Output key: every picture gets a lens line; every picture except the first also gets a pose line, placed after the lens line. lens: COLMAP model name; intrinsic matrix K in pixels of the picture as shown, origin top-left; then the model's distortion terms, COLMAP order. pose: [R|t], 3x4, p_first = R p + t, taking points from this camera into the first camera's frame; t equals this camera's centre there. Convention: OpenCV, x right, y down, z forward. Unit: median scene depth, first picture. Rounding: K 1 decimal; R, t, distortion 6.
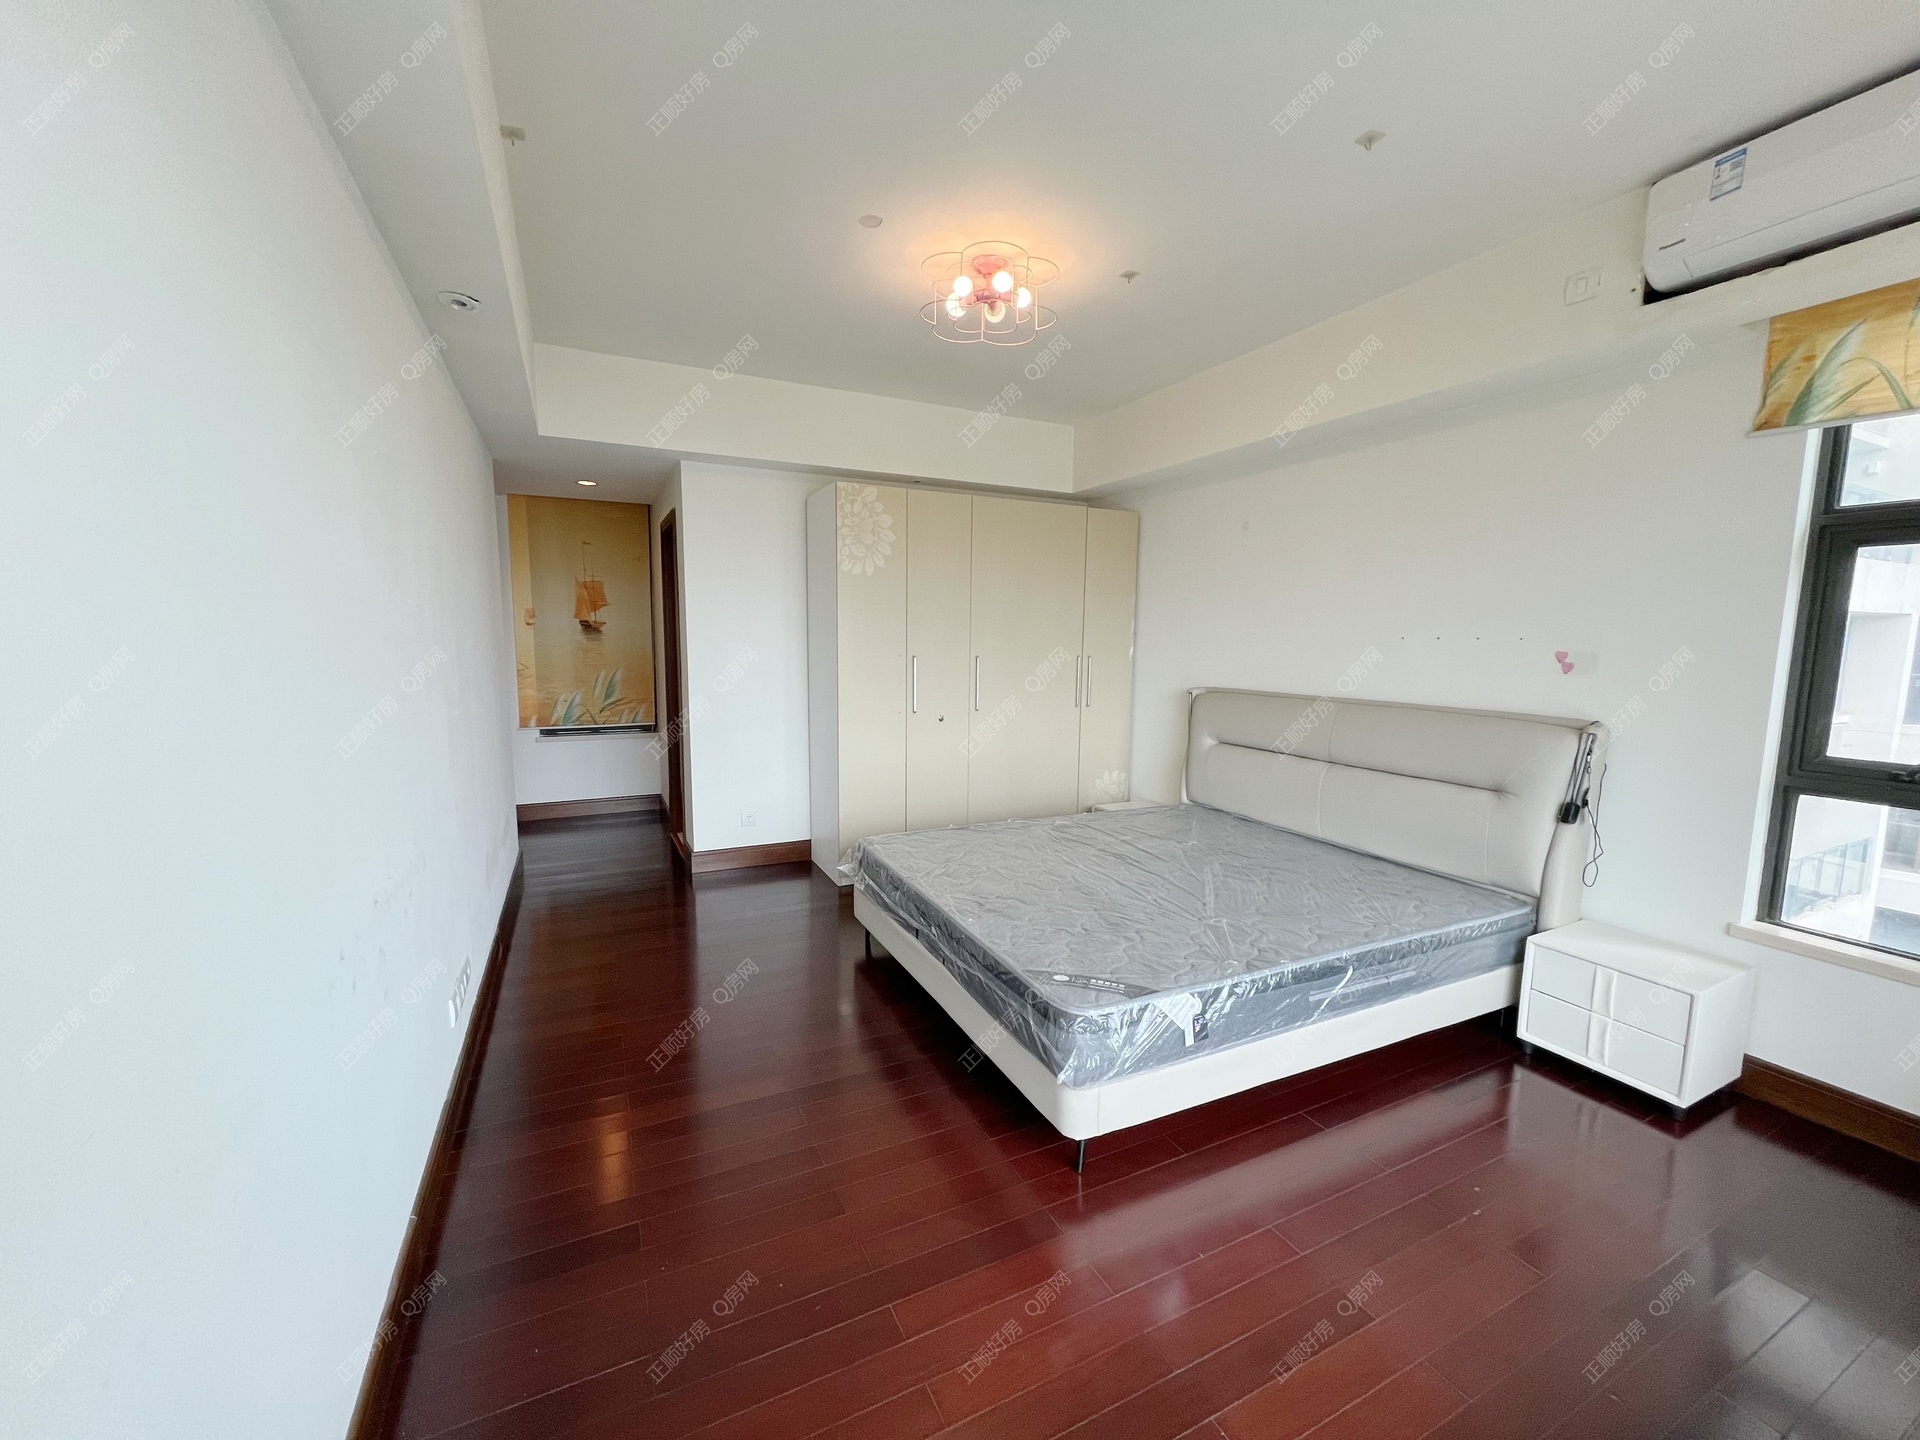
lens RADIAL K [[765.6, 0, 960.0], [0, 765.6, 720.0], [0, 0, 1]] dist [-0.001328, 0.000316]
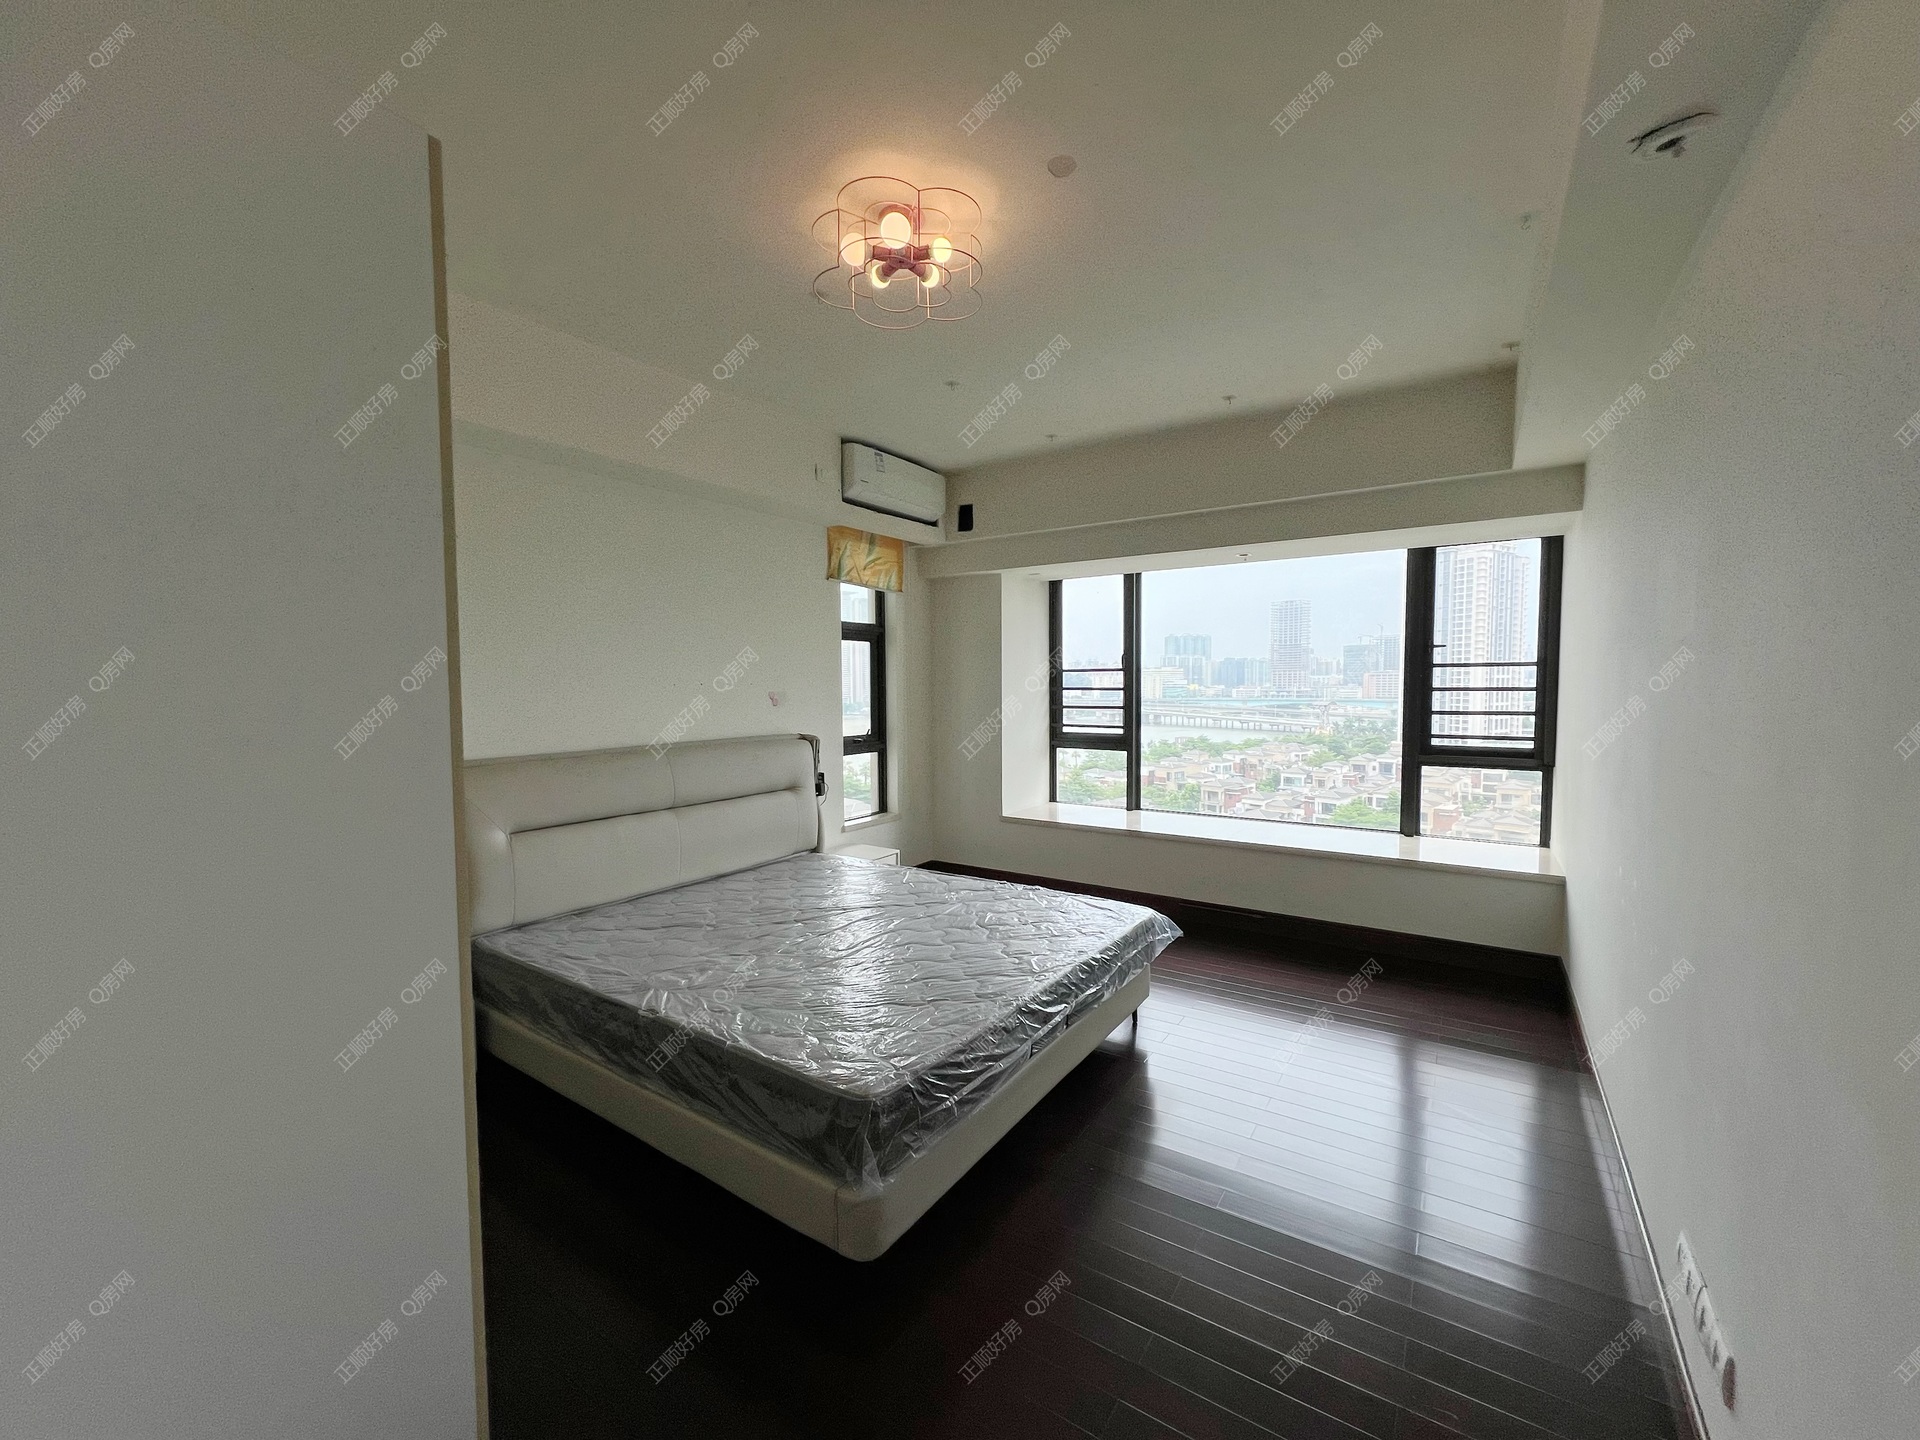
lens RADIAL K [[771.1, 0, 960.0], [0, 771.1, 720.0], [0, 0, 1]] dist [-0.000225, 0.000048]
pose [[-0.503881, -0.048709, 0.862399, -0.717446], [0.100574, 0.988309, 0.114584, -0.170921], [-0.857898, 0.144472, -0.493092, 1.439770]]
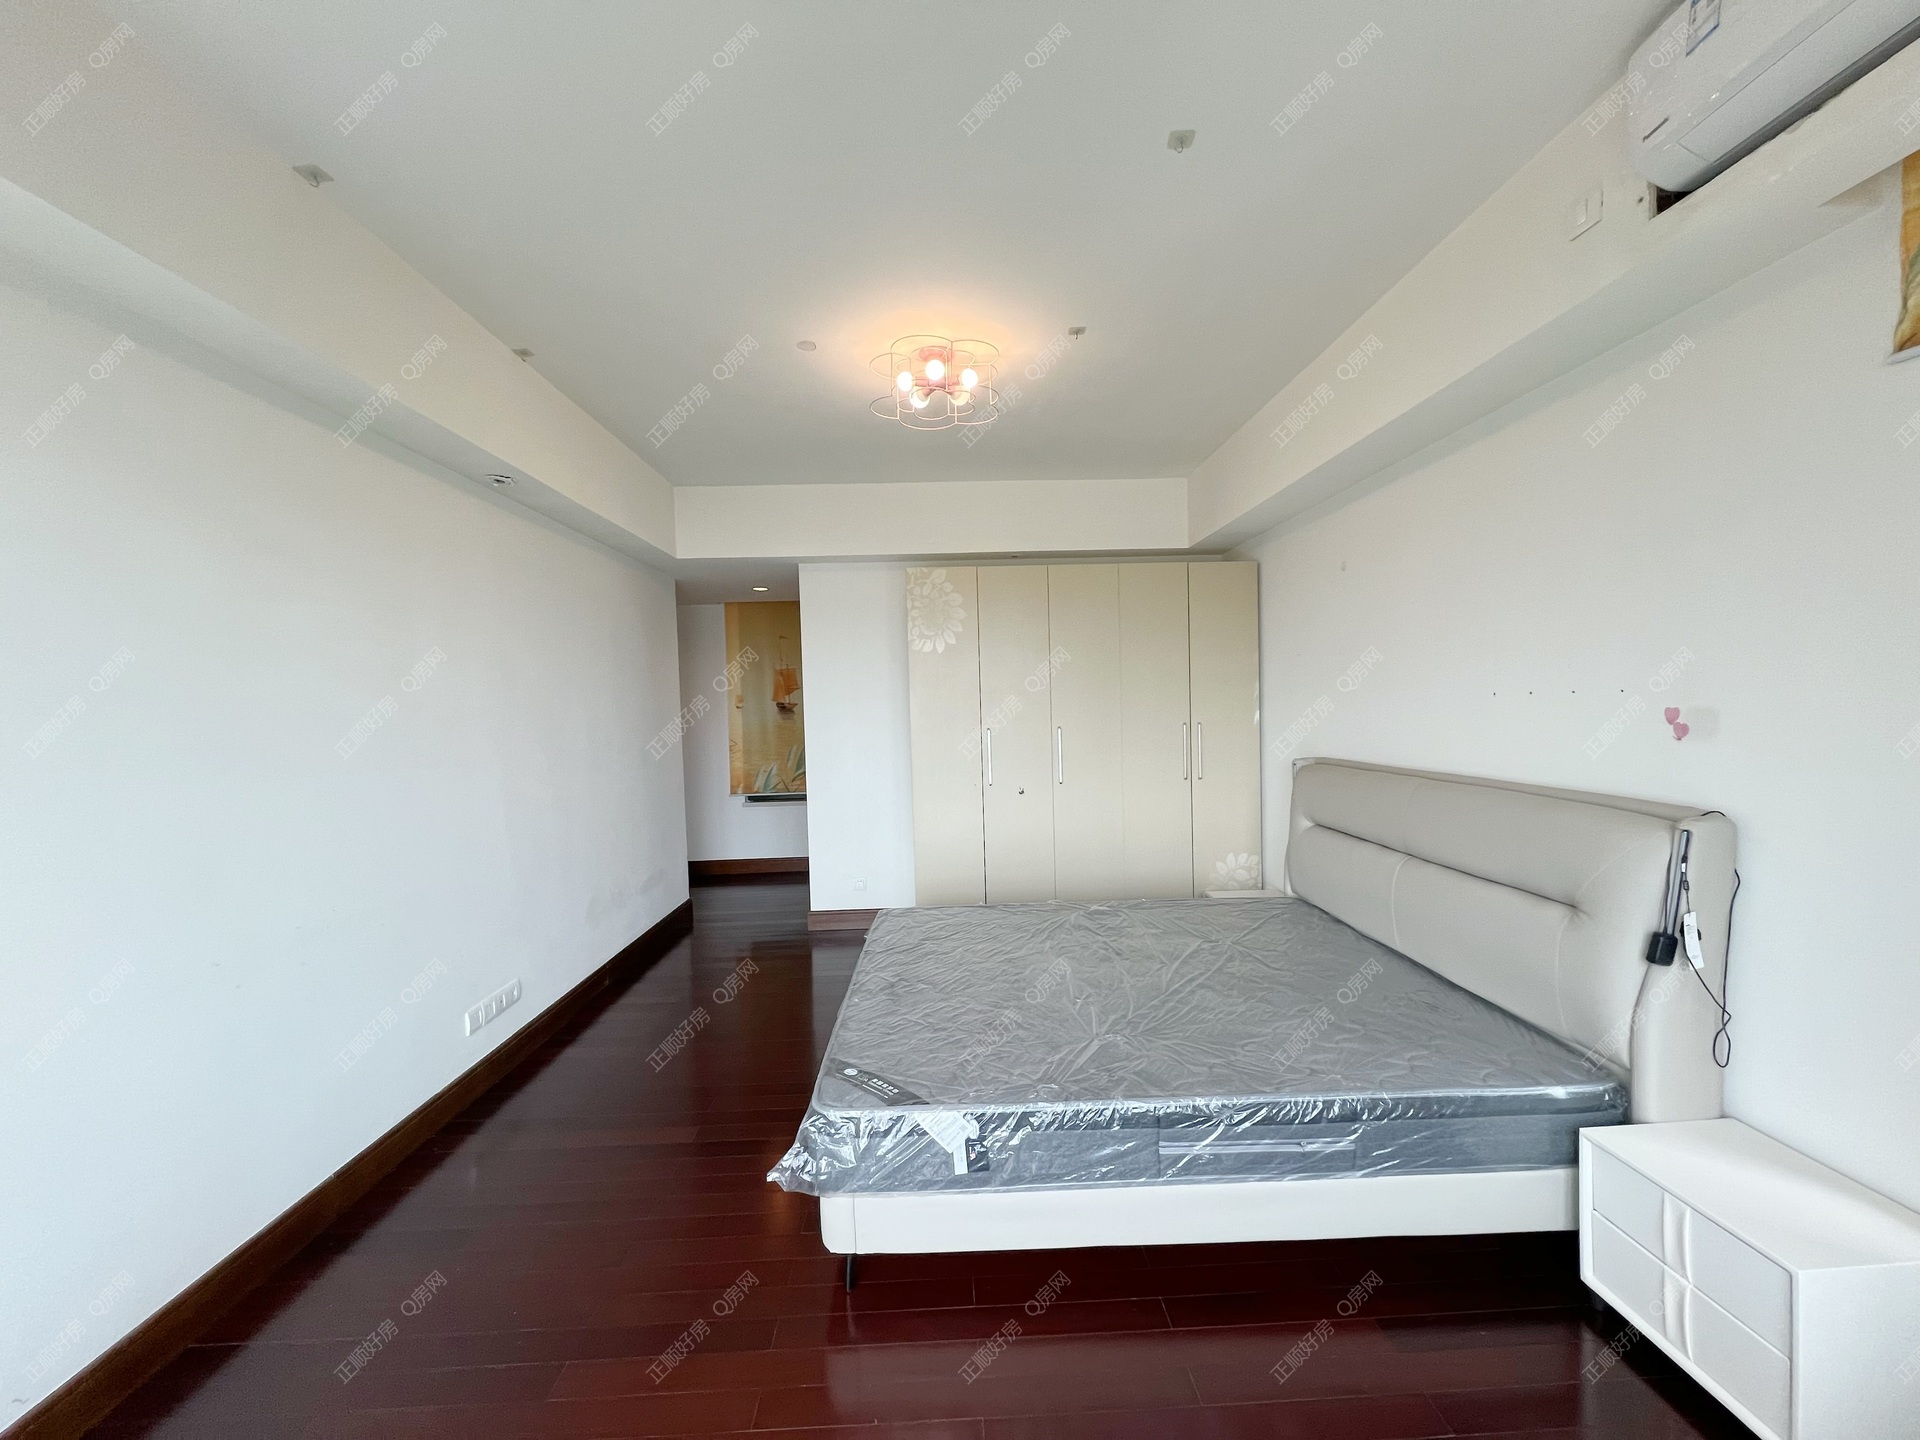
lens RADIAL K [[764.1, 0, 960.0], [0, 764.1, 720.0], [0, 0, 1]] dist [0.001115, -0.000326]
pose [[0.911484, -0.027415, -0.410420, 0.485436], [-0.008176, 0.996372, -0.084714, -0.015101], [0.411254, 0.080571, 0.907953, 0.114567]]
